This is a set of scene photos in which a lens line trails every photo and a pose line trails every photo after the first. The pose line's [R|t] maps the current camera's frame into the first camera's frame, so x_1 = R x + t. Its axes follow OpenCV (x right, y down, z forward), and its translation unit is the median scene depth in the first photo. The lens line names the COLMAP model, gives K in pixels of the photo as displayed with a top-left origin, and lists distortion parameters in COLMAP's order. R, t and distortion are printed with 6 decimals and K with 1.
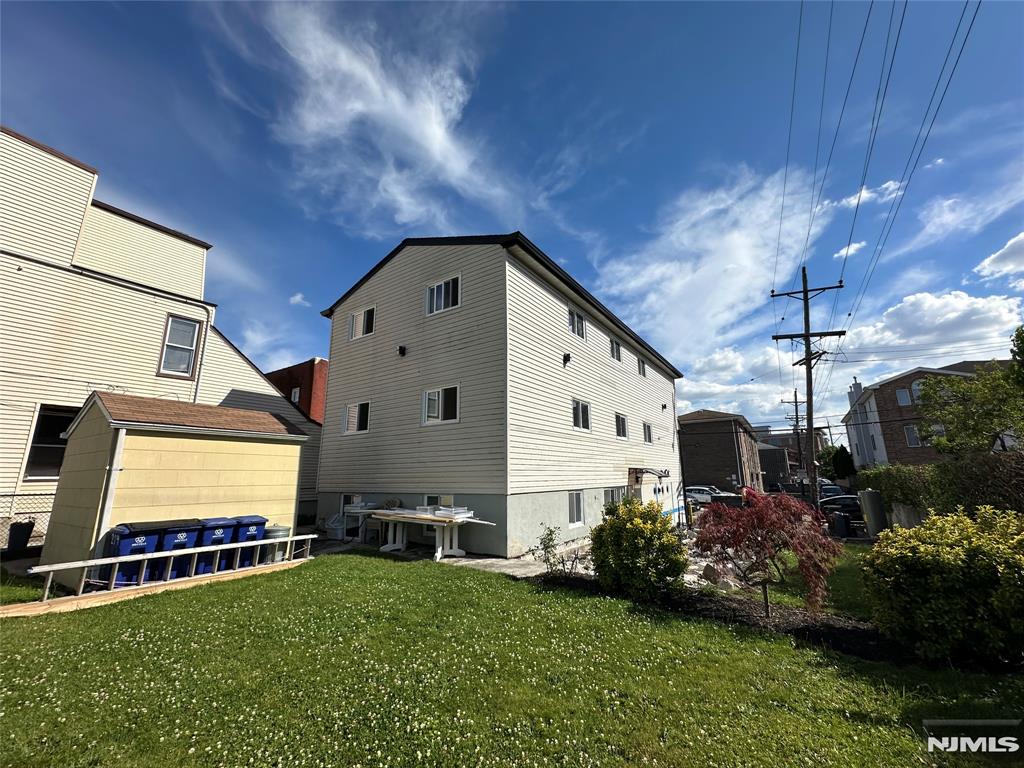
lens RADIAL K [[409.0, 0, 514.8], [0, 409.0, 384.5], [0, 0, 1]] dist [-0.002874, 0.000462]
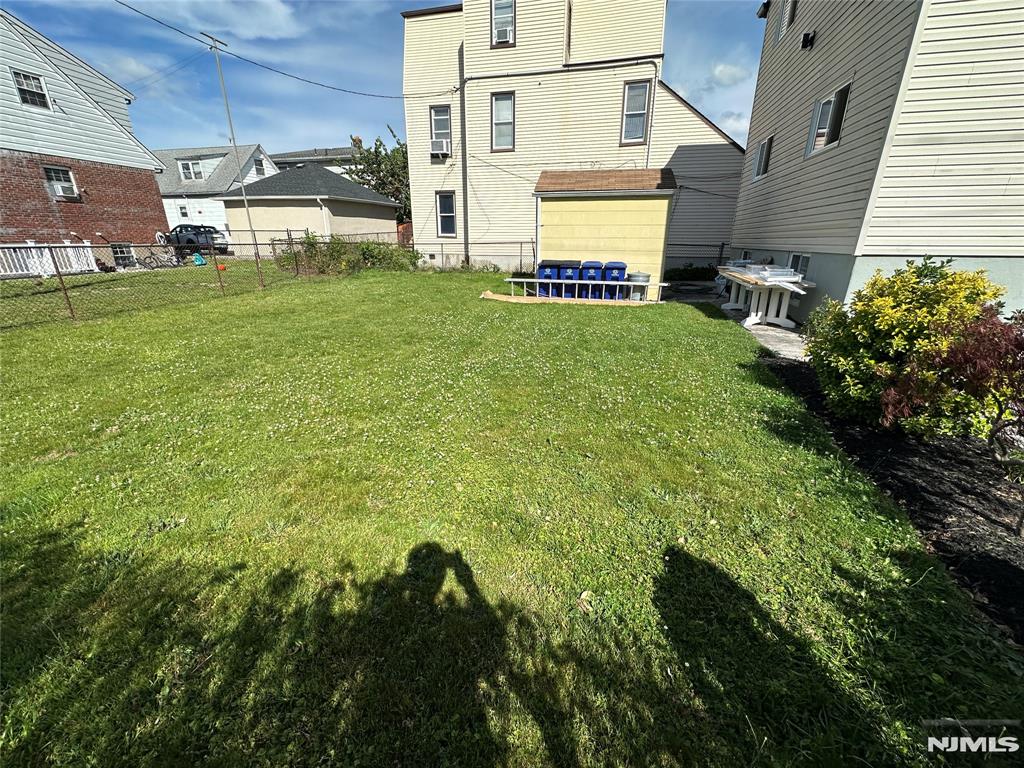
lens RADIAL K [[409.0, 0, 514.8], [0, 409.0, 384.5], [0, 0, 1]] dist [-0.002874, 0.000462]
pose [[0.351192, 0.324091, -0.878424, 0.175478], [0.202570, 0.889663, 0.409224, 0.026527], [0.914128, -0.321658, 0.246792, 0.095945]]
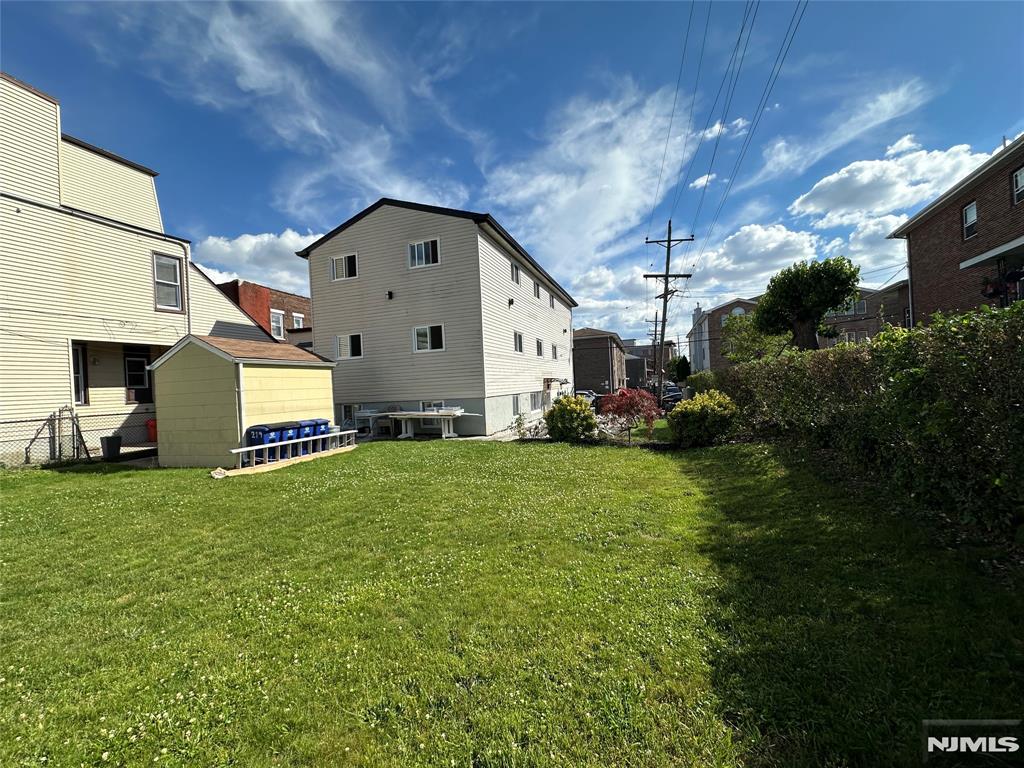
lens RADIAL K [[414.4, 0, 514.1], [0, 414.4, 369.2], [0, 0, 1]] dist [0.000971, 0.000377]
pose [[0.962428, -0.026569, 0.270235, -0.131866], [-0.020695, 0.985130, 0.170560, -0.041848], [-0.270748, -0.169745, 0.947567, -0.197386]]
